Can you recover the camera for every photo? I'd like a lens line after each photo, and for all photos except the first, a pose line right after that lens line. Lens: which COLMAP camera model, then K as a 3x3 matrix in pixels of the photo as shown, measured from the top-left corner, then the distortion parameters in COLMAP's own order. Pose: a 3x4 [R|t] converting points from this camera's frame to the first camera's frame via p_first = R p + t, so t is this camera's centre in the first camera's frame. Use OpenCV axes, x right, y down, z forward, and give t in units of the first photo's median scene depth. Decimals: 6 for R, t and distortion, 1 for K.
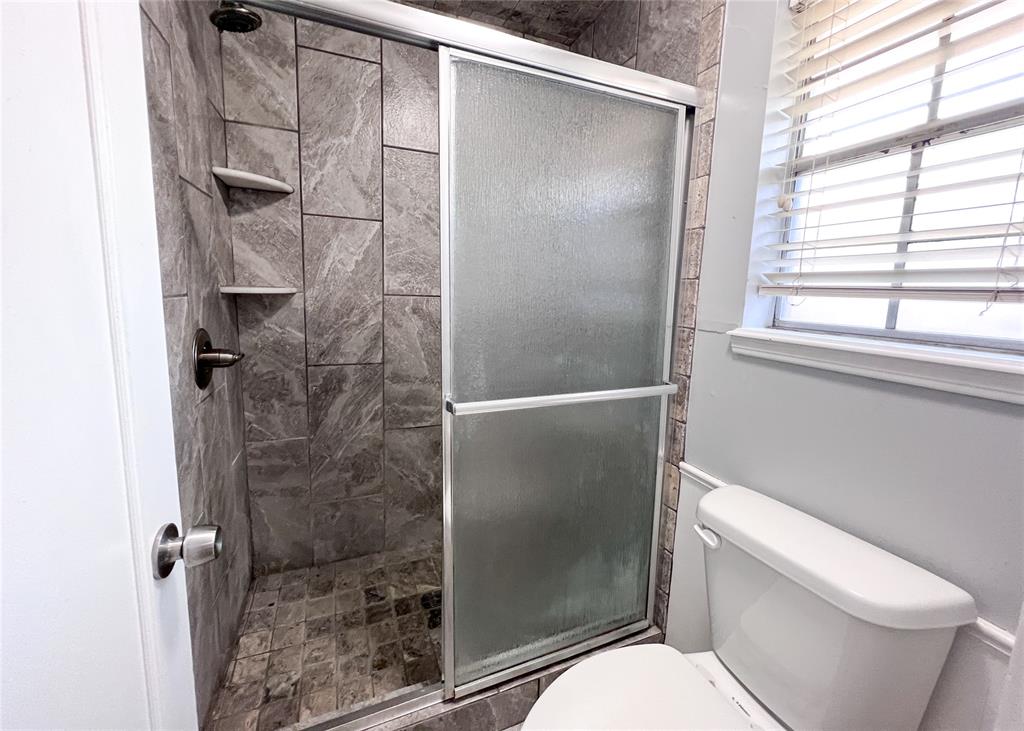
lens RADIAL K [[411.5, 0, 509.1], [0, 411.5, 344.5], [0, 0, 1]] dist [-0.001970, 0.000367]
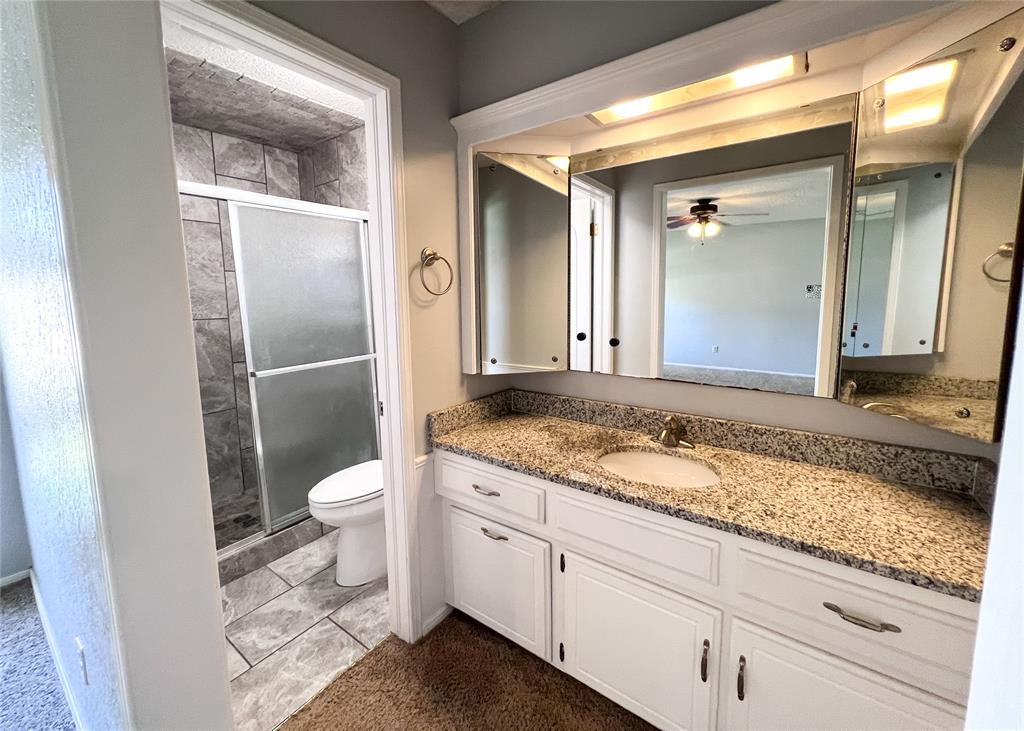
lens RADIAL K [[411.5, 0, 509.1], [0, 411.5, 344.5], [0, 0, 1]] dist [-0.001970, 0.000367]
pose [[0.848362, -0.108189, 0.518244, -0.088852], [0.116318, 0.993068, 0.016902, 0.096895], [-0.516480, 0.045942, 0.855066, -1.100386]]
